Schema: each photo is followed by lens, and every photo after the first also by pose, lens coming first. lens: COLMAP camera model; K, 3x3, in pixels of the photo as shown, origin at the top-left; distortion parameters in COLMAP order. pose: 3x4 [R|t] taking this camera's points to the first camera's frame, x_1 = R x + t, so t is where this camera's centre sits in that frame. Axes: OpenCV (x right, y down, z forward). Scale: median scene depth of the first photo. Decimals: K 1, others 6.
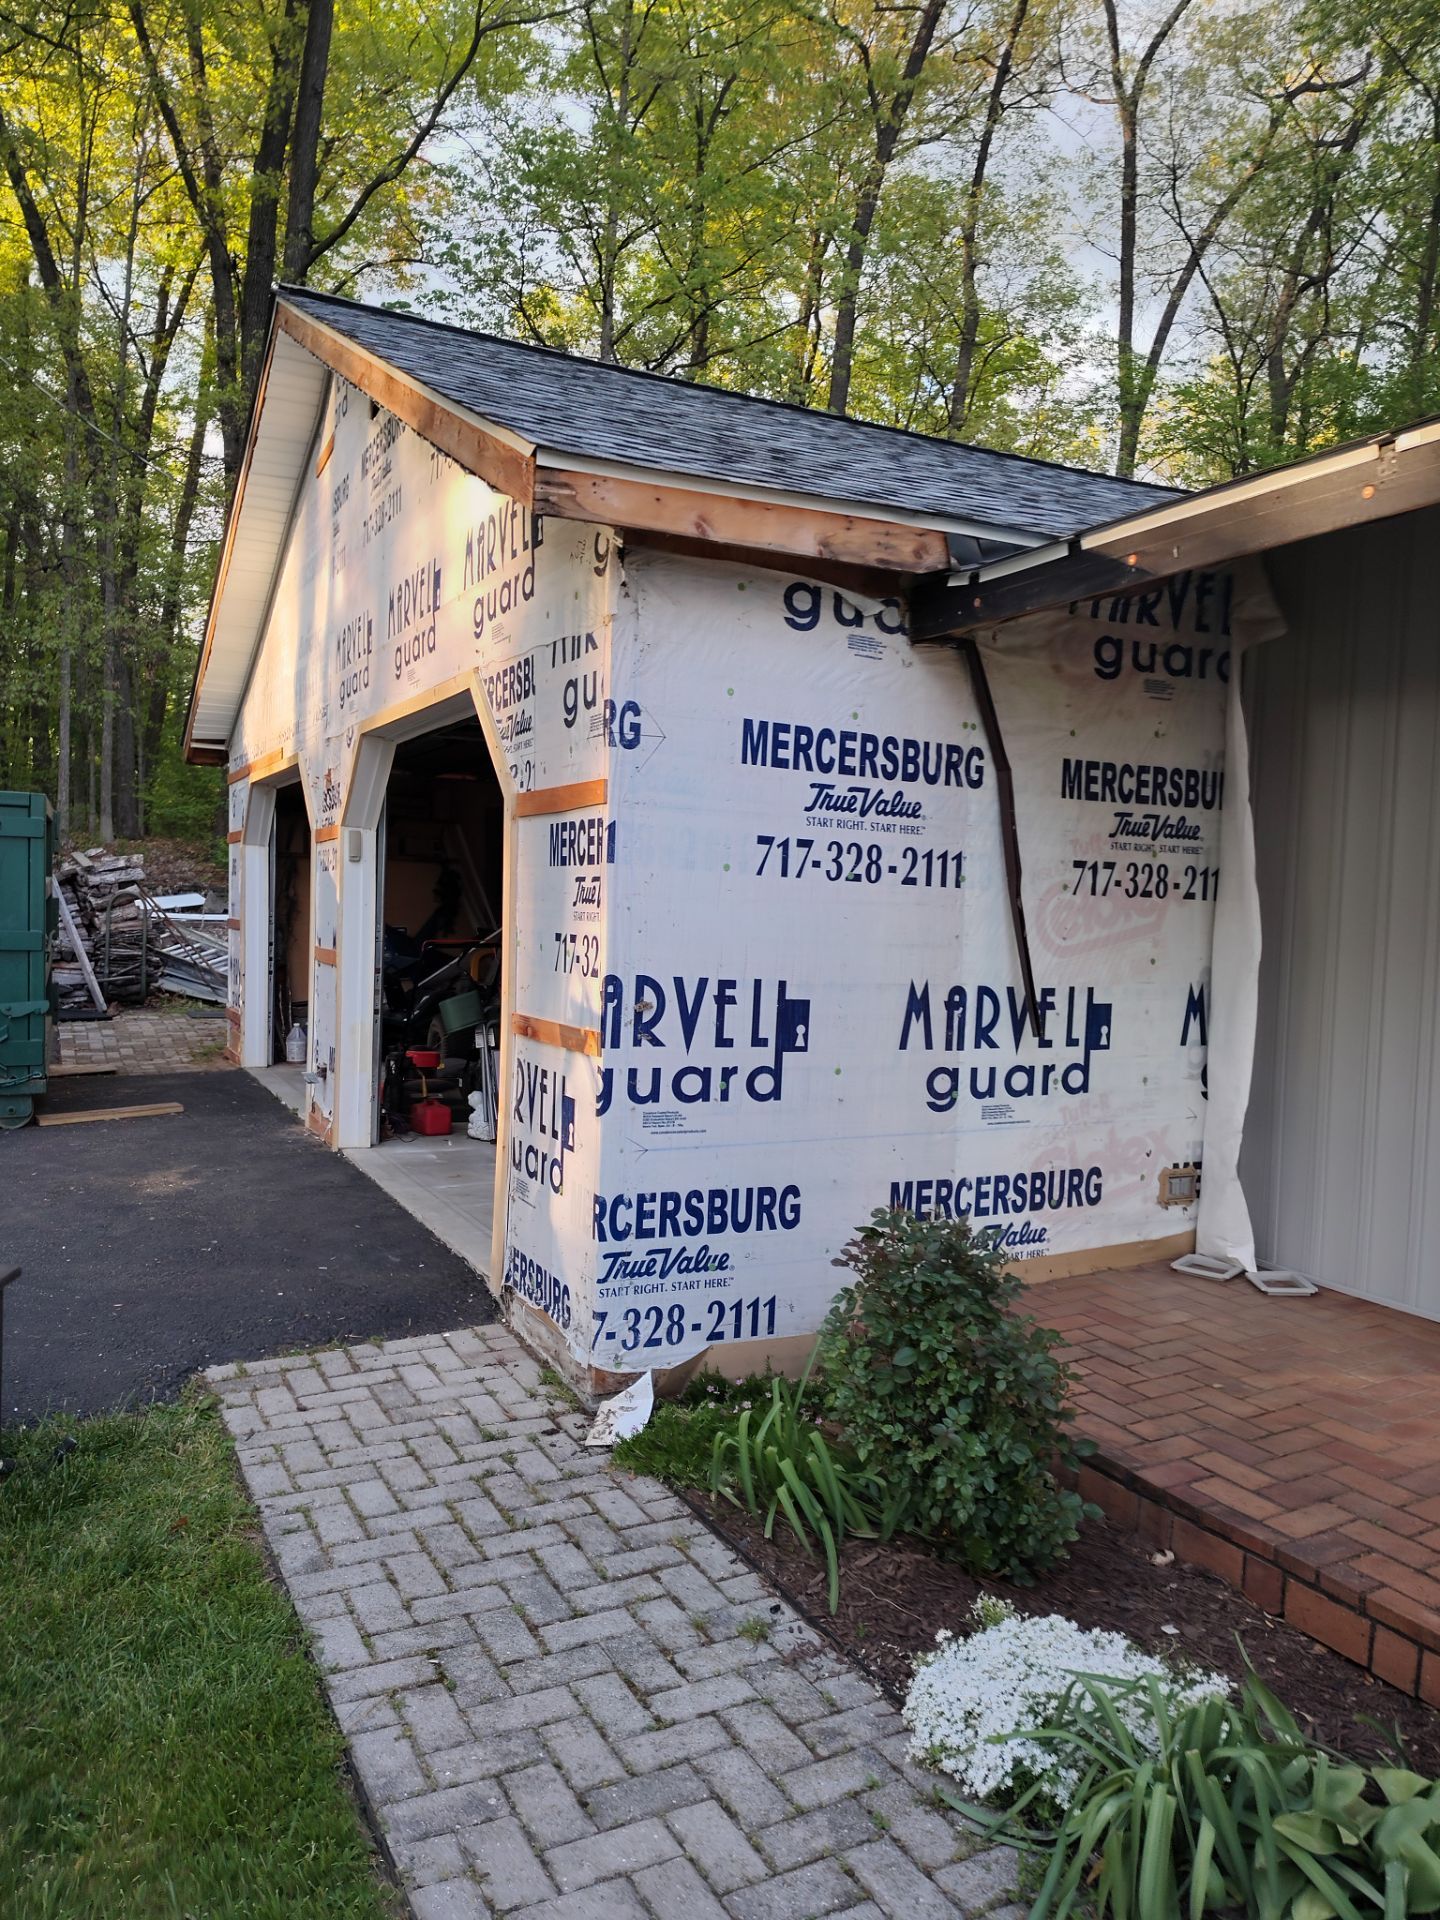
lens RADIAL K [[1315.7, 0, 708.7], [0, 1315.7, 943.2], [0, 0, 1]] dist [0.004640, -0.002761]
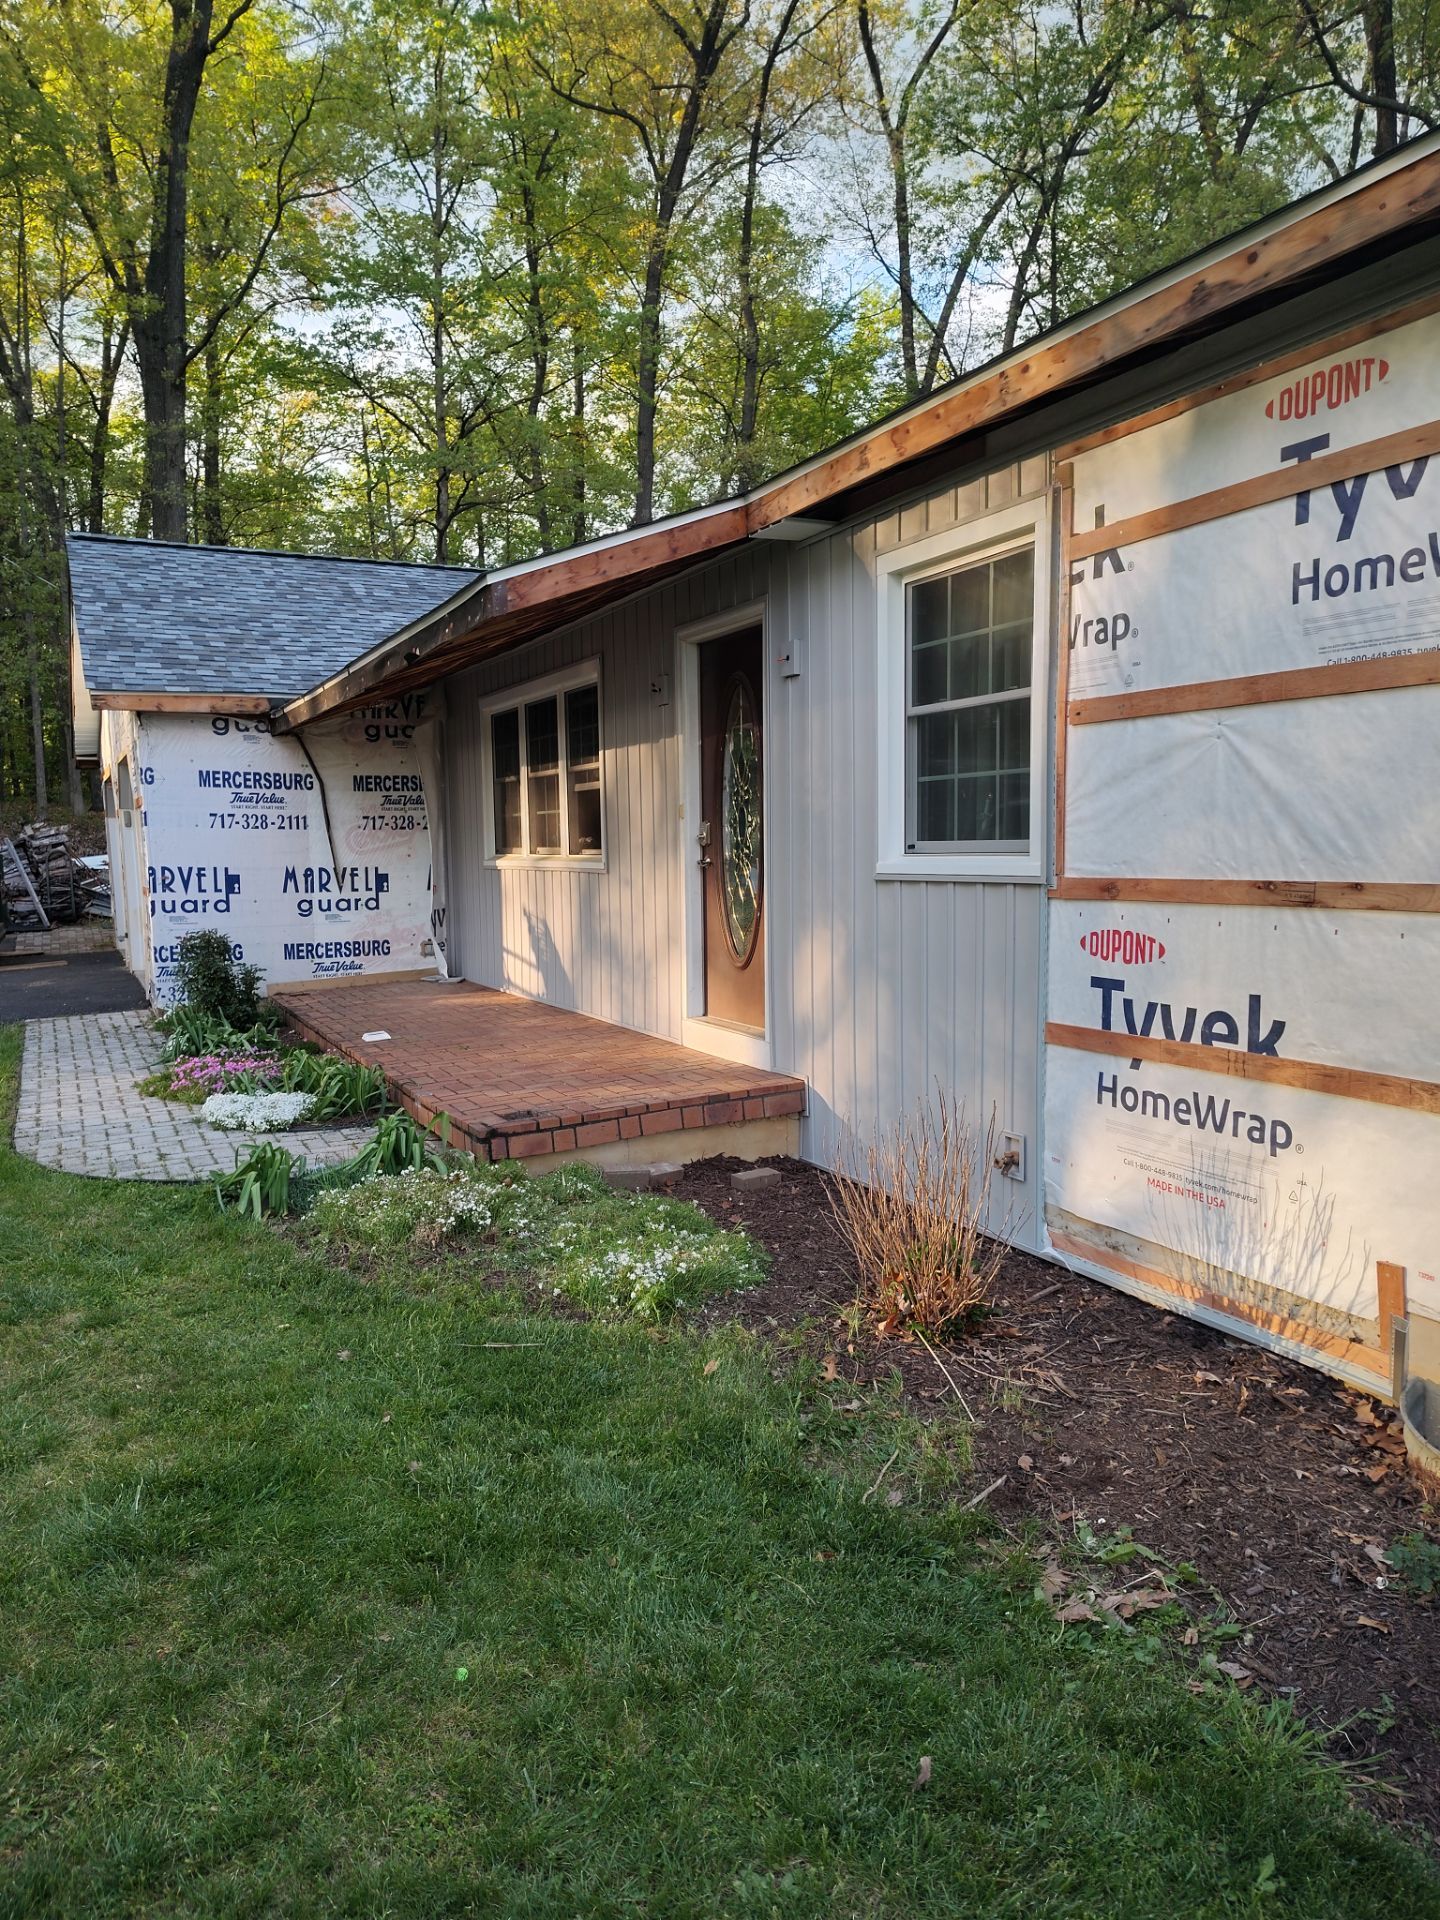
lens RADIAL K [[1315.7, 0, 730.9], [0, 1315.7, 977.9], [0, 0, 1]] dist [0.004640, -0.002761]
pose [[0.999018, -0.042185, -0.013530, 1.035523], [0.043039, 0.996574, 0.070623, 0.100629], [0.010504, -0.071136, 0.997411, -1.564628]]
